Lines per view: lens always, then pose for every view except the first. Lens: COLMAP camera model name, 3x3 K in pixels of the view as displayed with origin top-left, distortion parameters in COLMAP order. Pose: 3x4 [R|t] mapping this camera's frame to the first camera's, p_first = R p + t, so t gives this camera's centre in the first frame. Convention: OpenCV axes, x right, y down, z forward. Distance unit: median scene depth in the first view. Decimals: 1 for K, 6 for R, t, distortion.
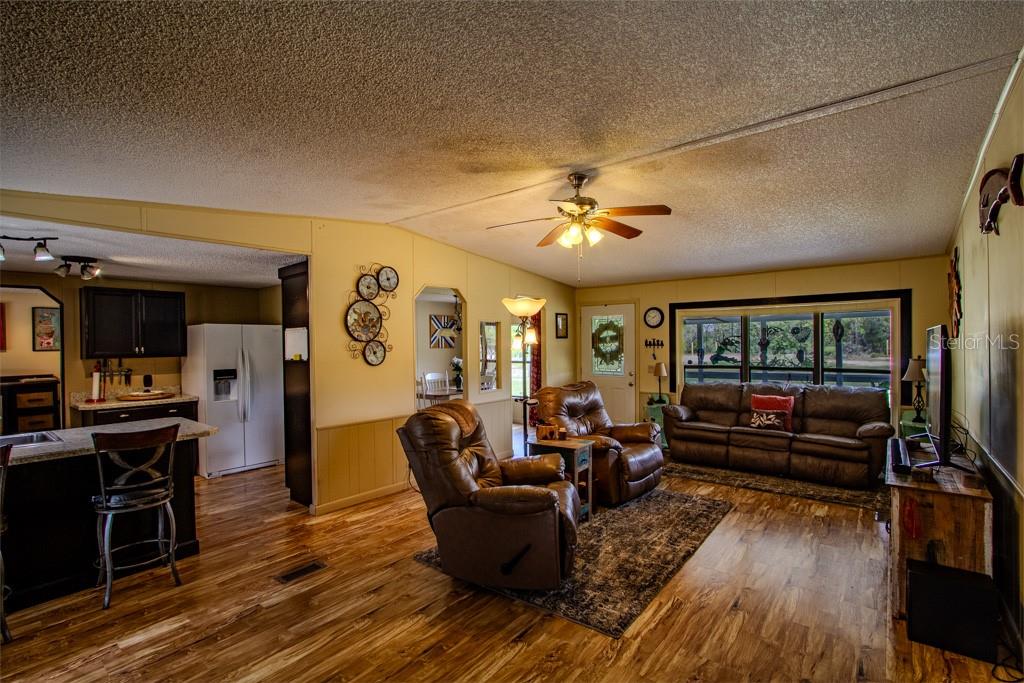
lens RADIAL K [[473.4, 0, 507.5], [0, 473.4, 340.0], [0, 0, 1]] dist [-0.015812, 0.002539]
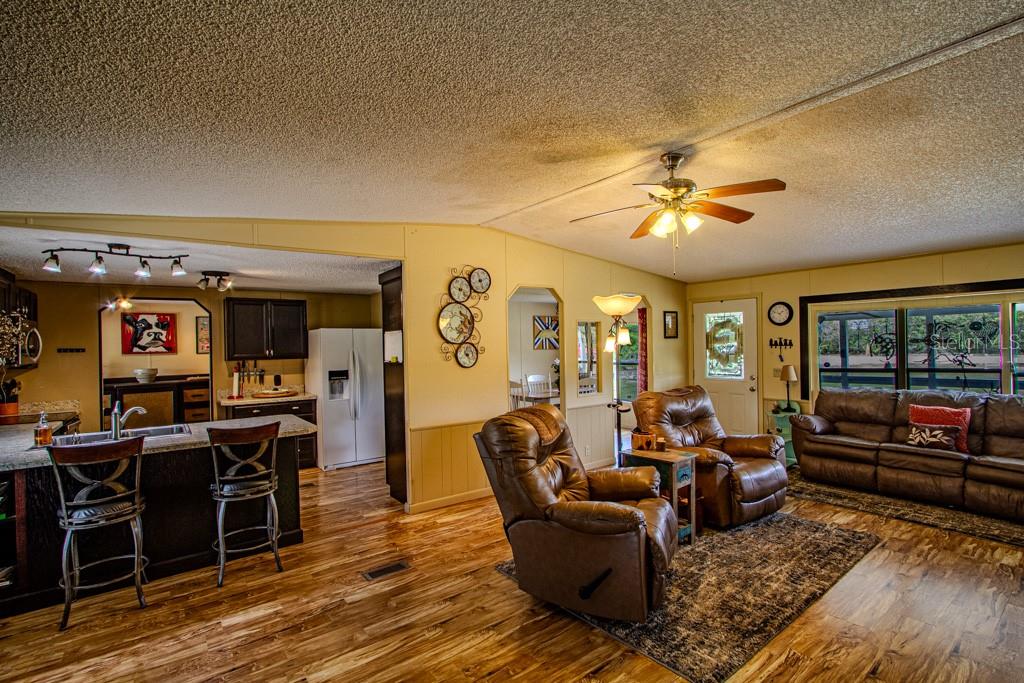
lens RADIAL K [[473.4, 0, 509.4], [0, 473.4, 340.7], [0, 0, 1]] dist [-0.015812, 0.002539]
pose [[0.970467, -0.008835, -0.241072, 0.064723], [0.008791, 0.999961, -0.001258, -0.001182], [0.241073, -0.000898, 0.970506, 0.066739]]
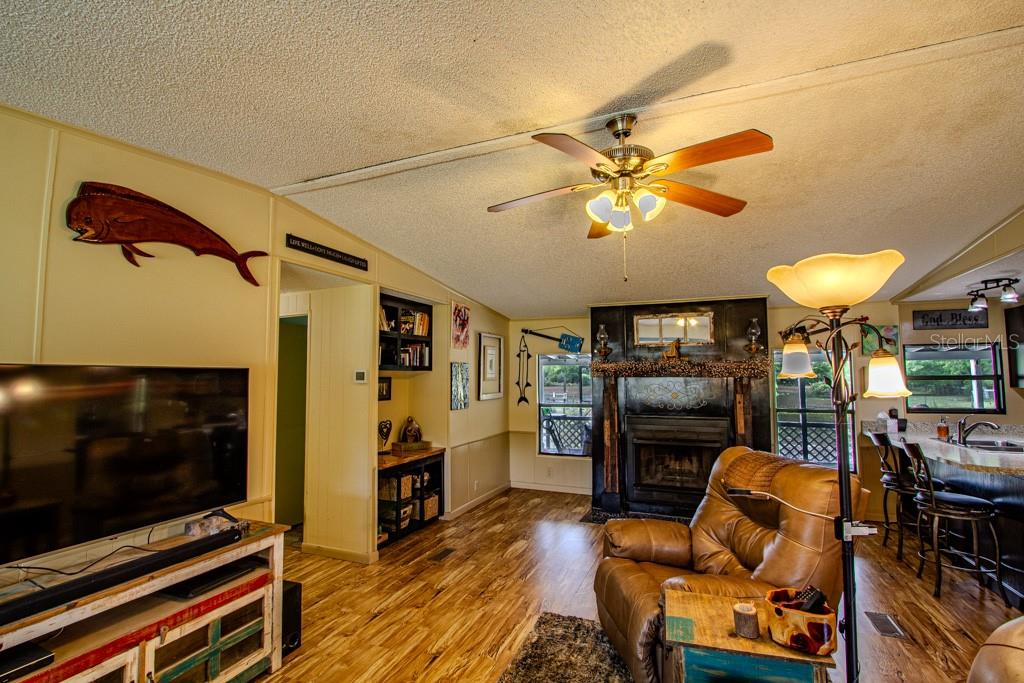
lens RADIAL K [[473.4, 0, 508.4], [0, 473.4, 344.8], [0, 0, 1]] dist [-0.015812, 0.002539]
pose [[-0.957853, -0.000325, -0.287259, 0.487970], [0.019482, 0.997623, -0.066090, -0.001369], [0.286598, -0.068901, -0.955570, 1.582716]]
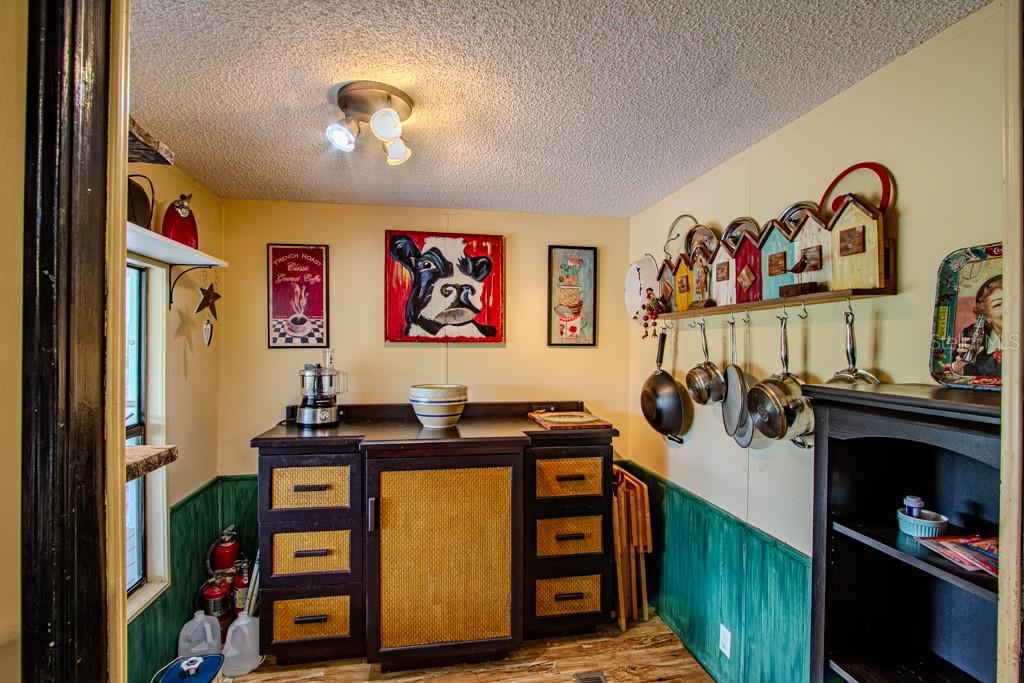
lens RADIAL K [[473.4, 0, 509.0], [0, 473.4, 340.6], [0, 0, 1]] dist [-0.015812, 0.002539]
pose [[0.761278, 0.015083, -0.648251, -1.338389], [-0.015620, 0.999866, 0.004920, 0.030236], [0.648238, 0.006381, 0.761411, 1.129171]]
